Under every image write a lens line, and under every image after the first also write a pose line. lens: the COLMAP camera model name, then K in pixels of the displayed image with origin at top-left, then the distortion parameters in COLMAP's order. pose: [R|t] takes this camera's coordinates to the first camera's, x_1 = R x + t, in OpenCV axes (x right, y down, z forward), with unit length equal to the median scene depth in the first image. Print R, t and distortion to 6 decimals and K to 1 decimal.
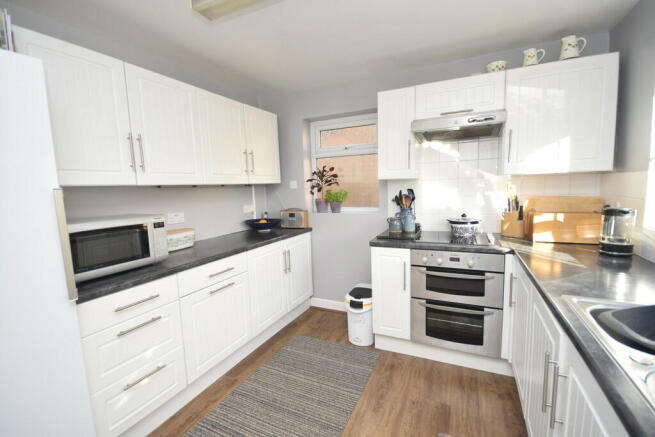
lens RADIAL K [[289.3, 0, 327.7], [0, 289.3, 218.9], [0, 0, 1]] dist [-0.002131, 0.000028]
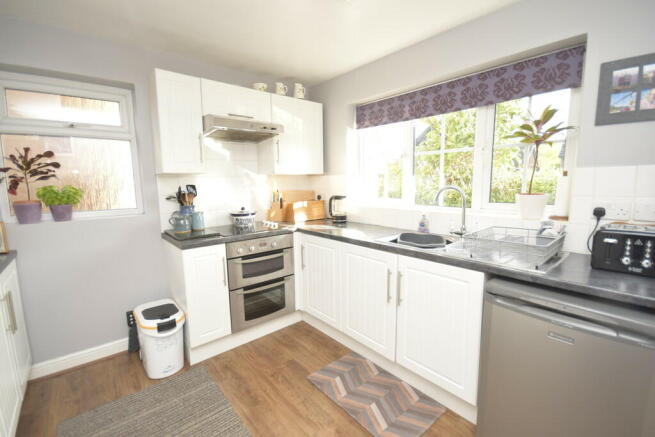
lens RADIAL K [[289.3, 0, 326.8], [0, 289.3, 219.3], [0, 0, 1]] dist [-0.002131, 0.000028]
pose [[0.399867, -0.092556, 0.911888, -0.462518], [0.104617, 0.992995, 0.054913, 0.002350], [-0.910583, 0.073441, 0.406749, 0.256070]]
